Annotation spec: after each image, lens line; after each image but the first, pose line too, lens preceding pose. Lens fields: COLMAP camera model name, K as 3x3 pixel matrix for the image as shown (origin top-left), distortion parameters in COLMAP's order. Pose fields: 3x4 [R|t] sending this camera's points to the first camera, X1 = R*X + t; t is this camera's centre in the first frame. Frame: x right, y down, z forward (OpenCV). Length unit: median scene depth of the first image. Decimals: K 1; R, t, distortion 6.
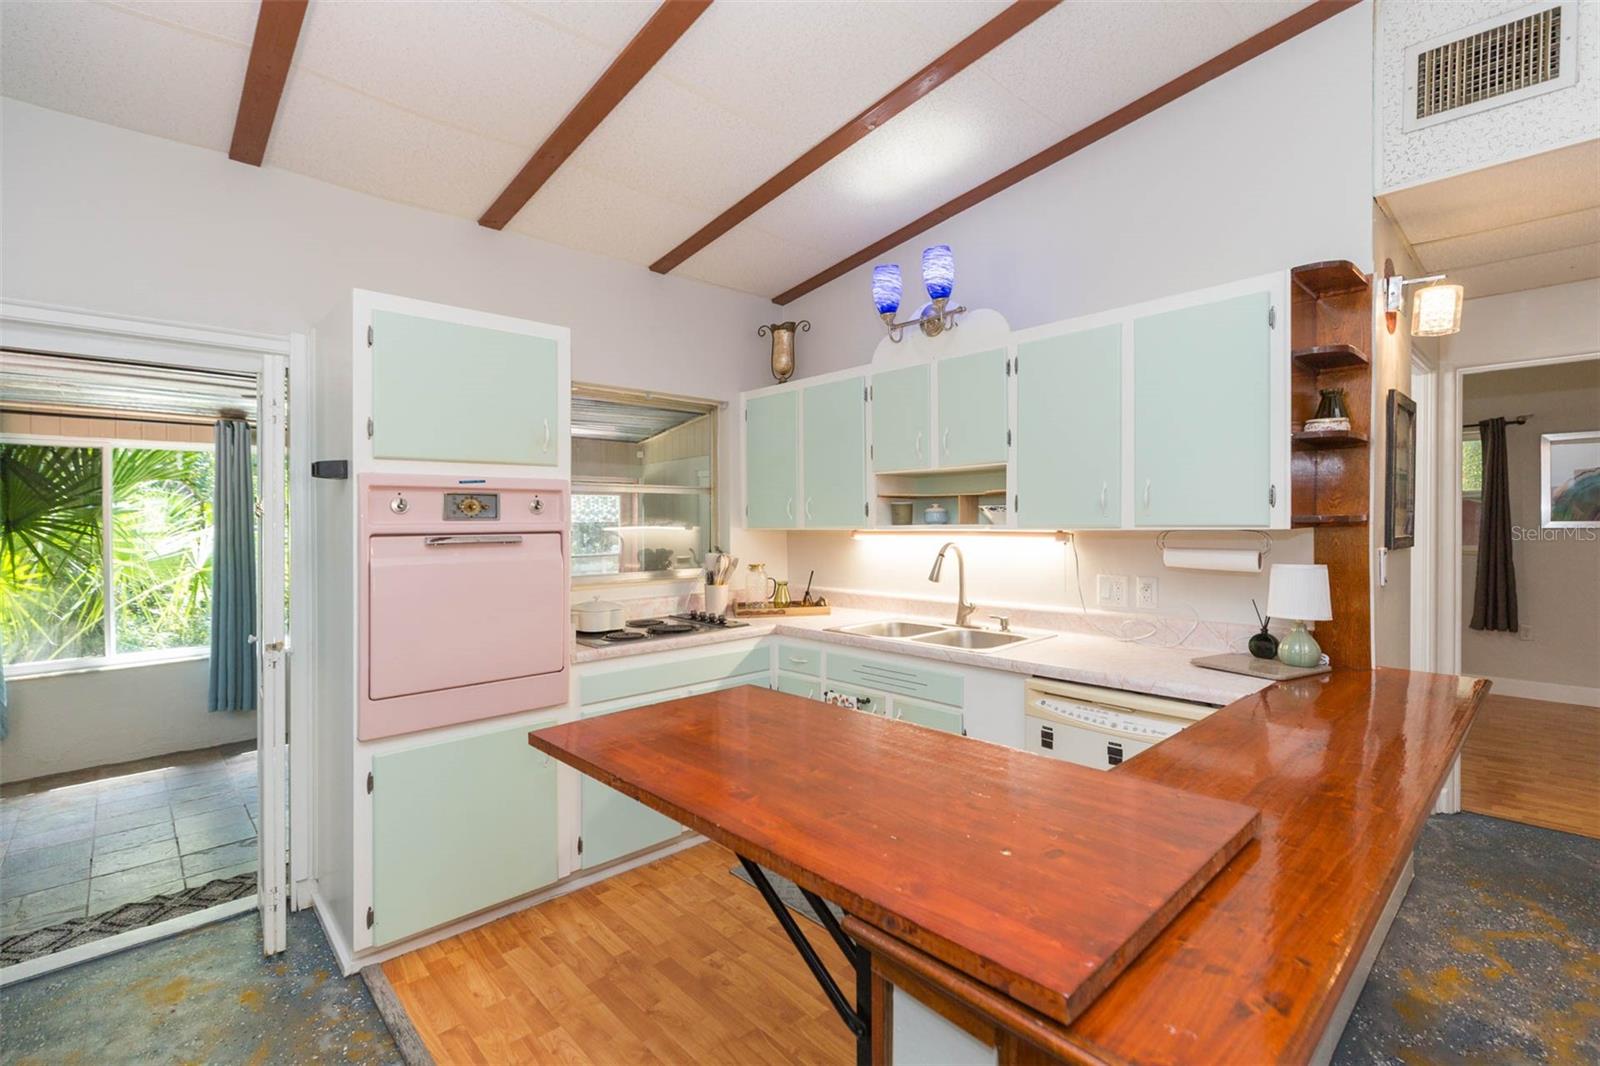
lens RADIAL K [[720.8, 0, 817.3], [0, 720.8, 525.1], [0, 0, 1]] dist [0.002993, 0.000526]
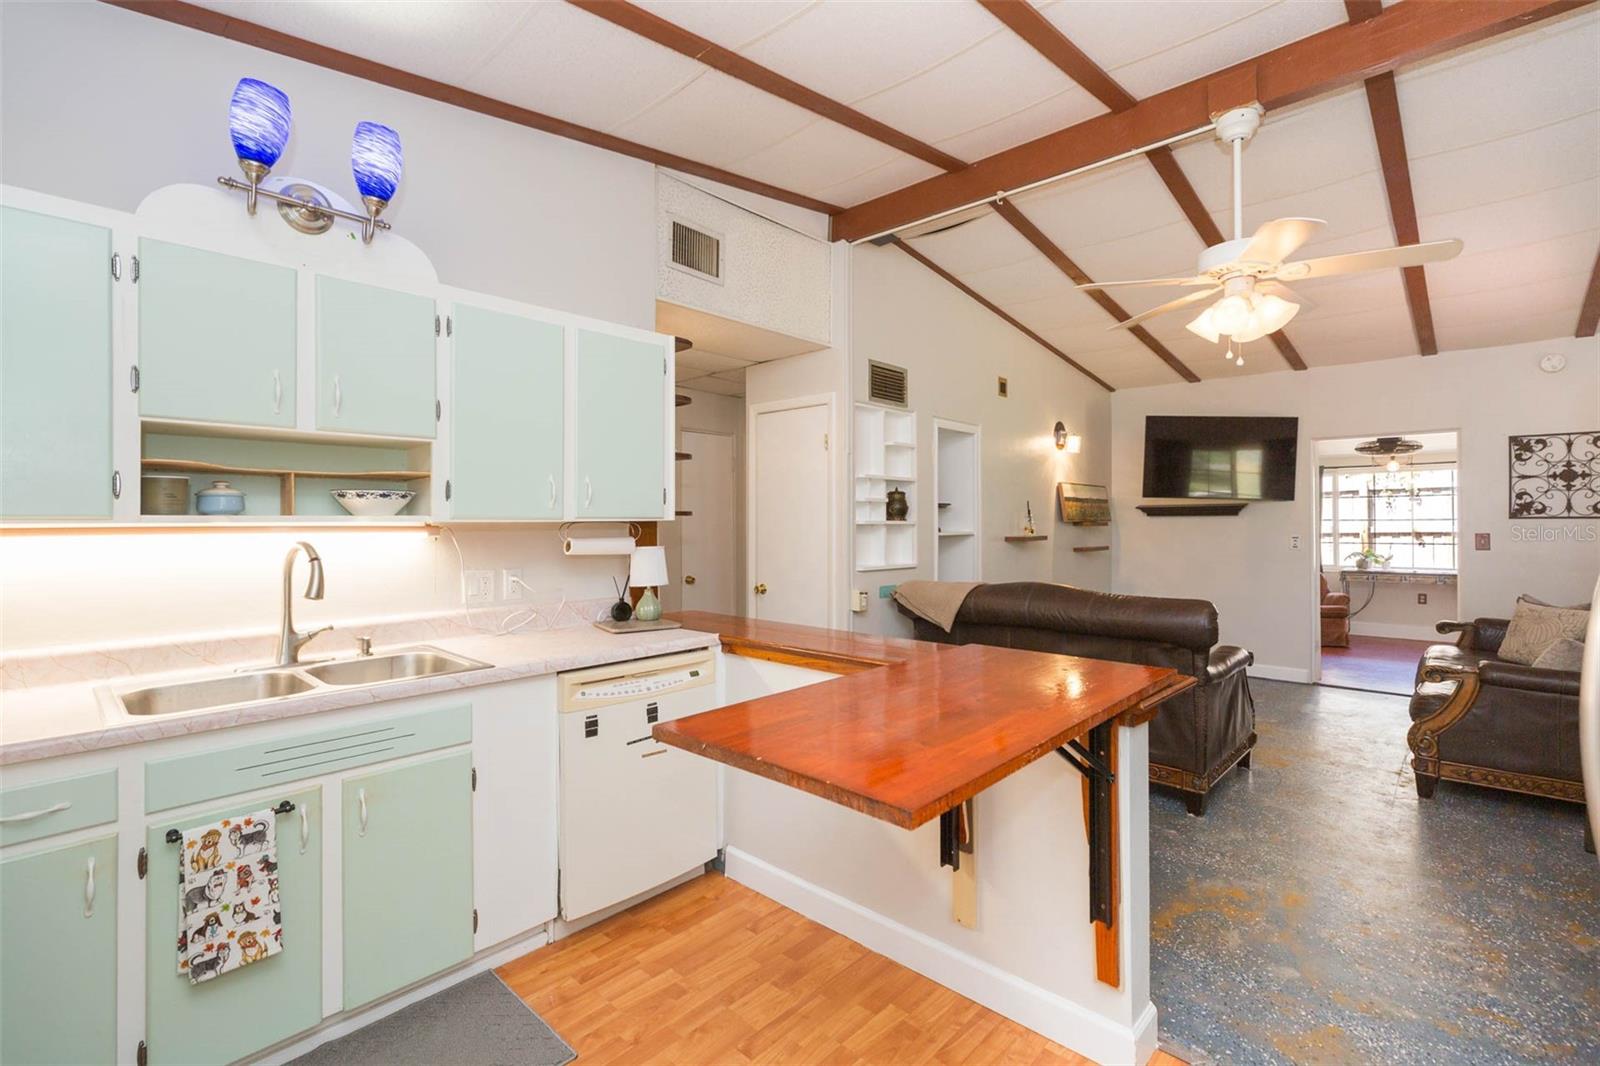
lens RADIAL K [[720.8, 0, 817.3], [0, 720.8, 525.1], [0, 0, 1]] dist [0.002993, 0.000526]
pose [[-0.079870, 0.006263, 0.996786, -0.579596], [0.010531, 0.999930, -0.005439, 0.019119], [-0.996750, 0.010063, -0.079930, 0.624695]]
